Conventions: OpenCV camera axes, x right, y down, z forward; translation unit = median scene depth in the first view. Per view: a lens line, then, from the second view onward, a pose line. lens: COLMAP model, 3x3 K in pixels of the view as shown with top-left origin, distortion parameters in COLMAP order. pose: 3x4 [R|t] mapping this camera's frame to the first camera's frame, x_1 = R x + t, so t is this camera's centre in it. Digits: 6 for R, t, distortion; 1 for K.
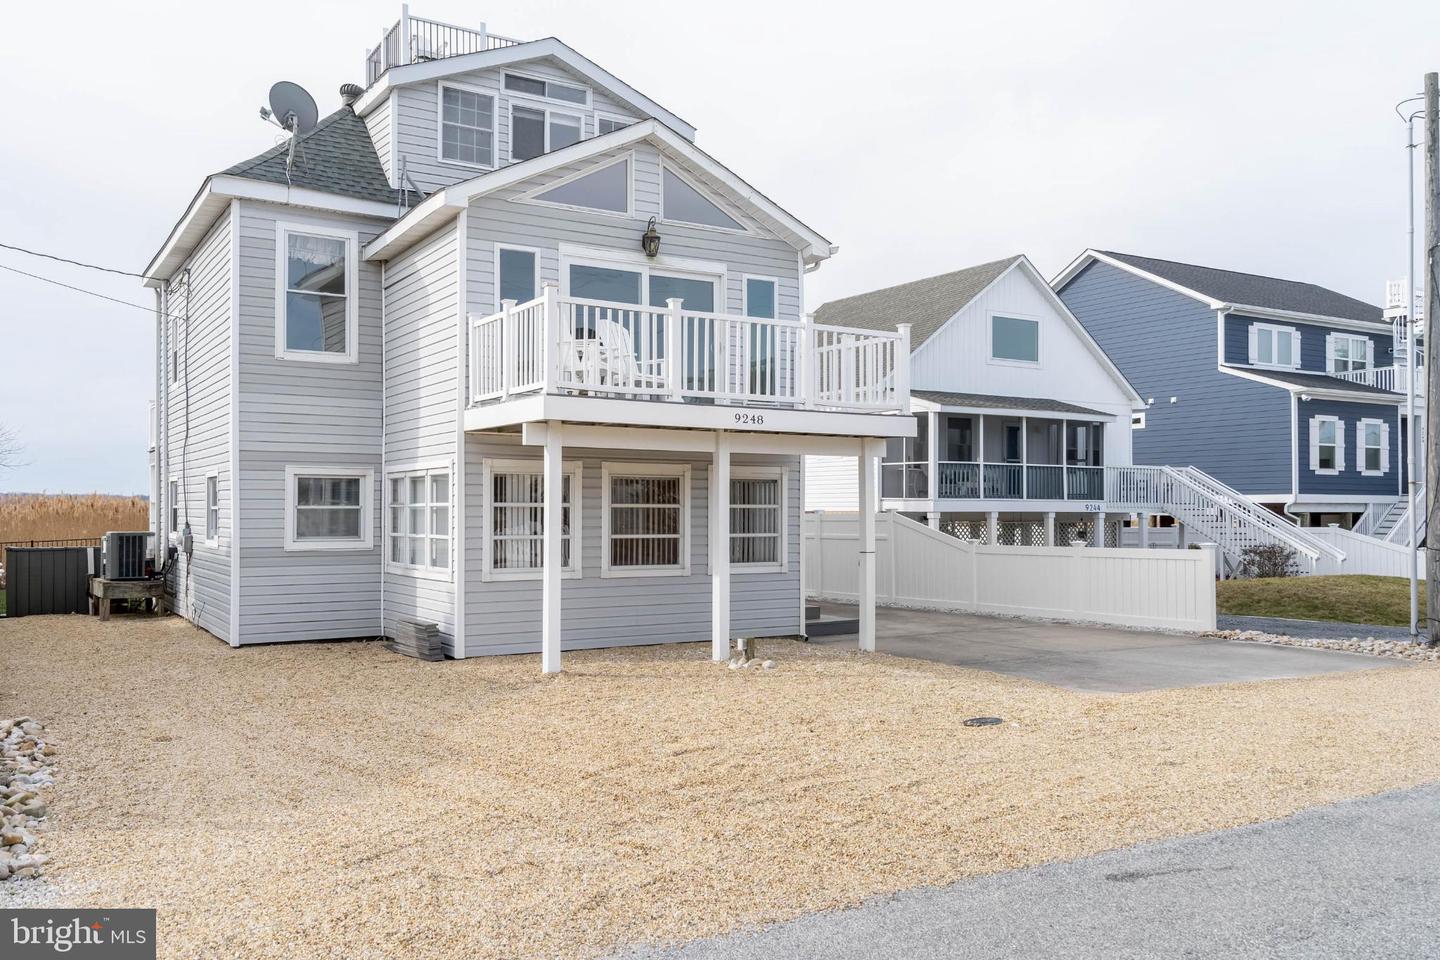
lens RADIAL K [[1190.5, 0, 718.0], [0, 1190.5, 495.4], [0, 0, 1]] dist [0.005871, 0.004630]
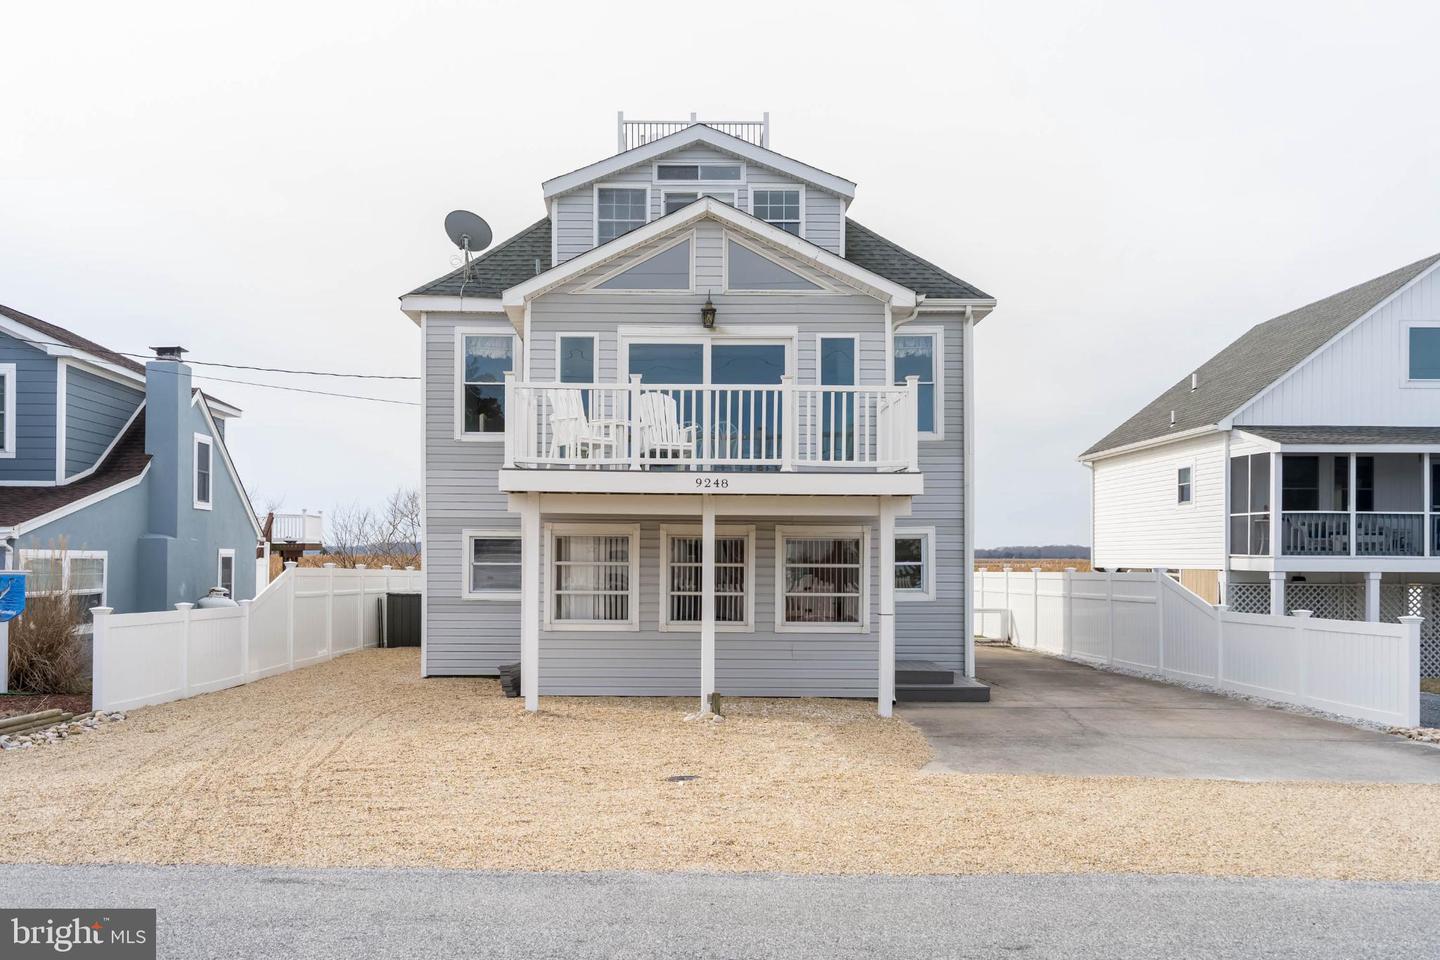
lens RADIAL K [[1230.6, 0, 660.4], [0, 1230.6, 558.6], [0, 0, 1]] dist [0.011771, 0.001619]
pose [[0.847484, 0.003802, -0.530807, 0.474437], [0.001253, 0.999957, 0.009163, -0.006598], [0.530819, -0.008430, 0.847443, 0.051924]]
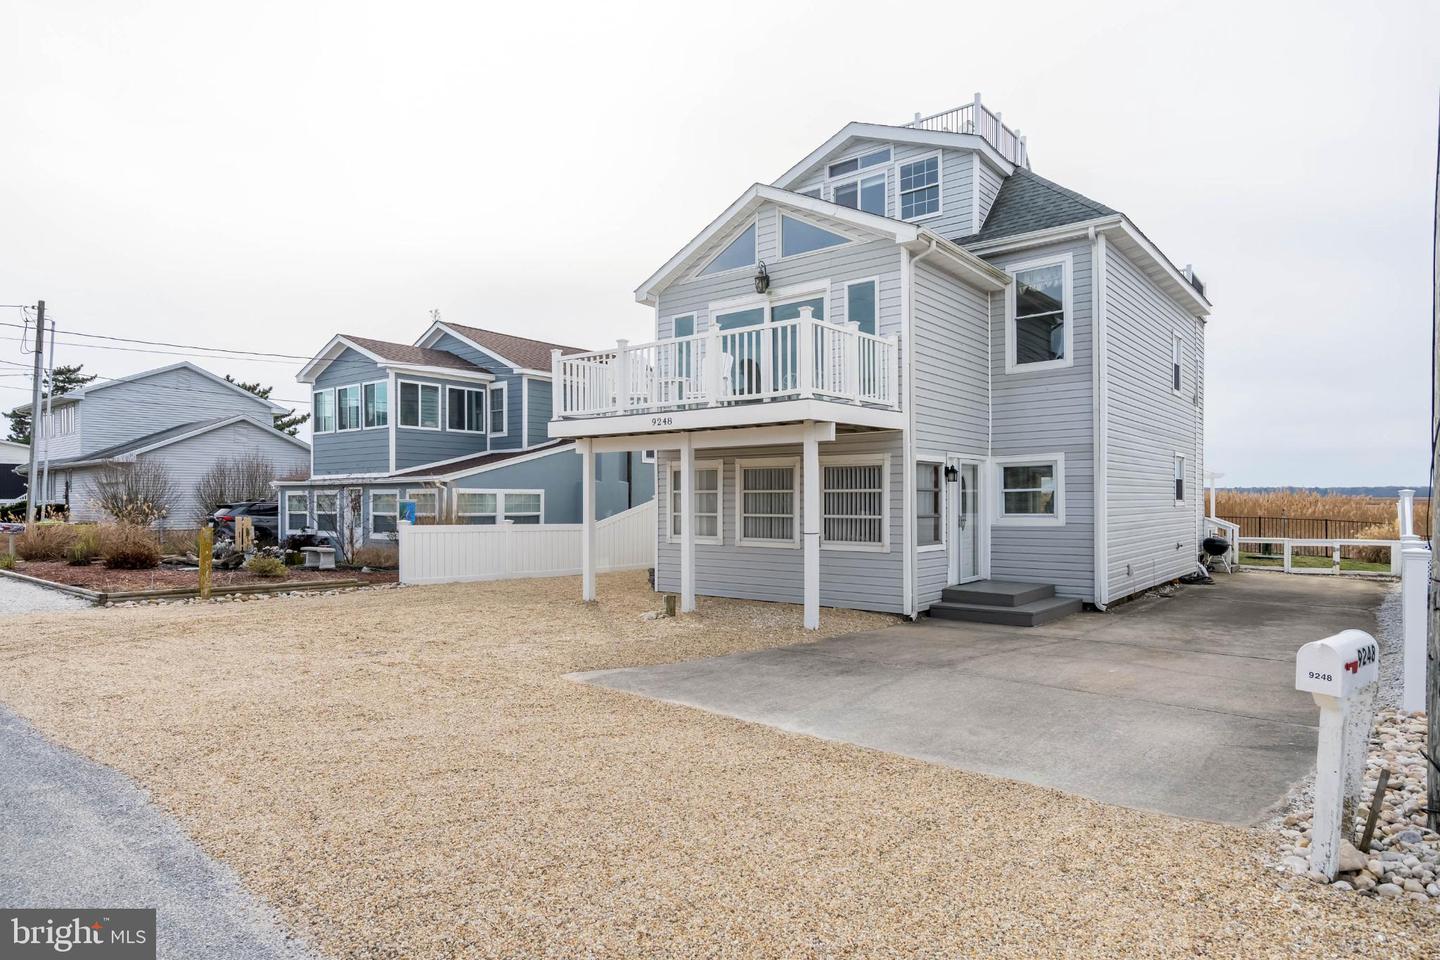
lens RADIAL K [[831.8, 0, 722.5], [0, 831.8, 504.8], [0, 0, 1]] dist [0.008836, 0.001921]
pose [[0.325801, 0.003094, -0.945433, 0.744156], [0.012918, 0.999887, 0.007724, 0.015326], [0.945350, -0.014730, 0.325725, 0.654043]]
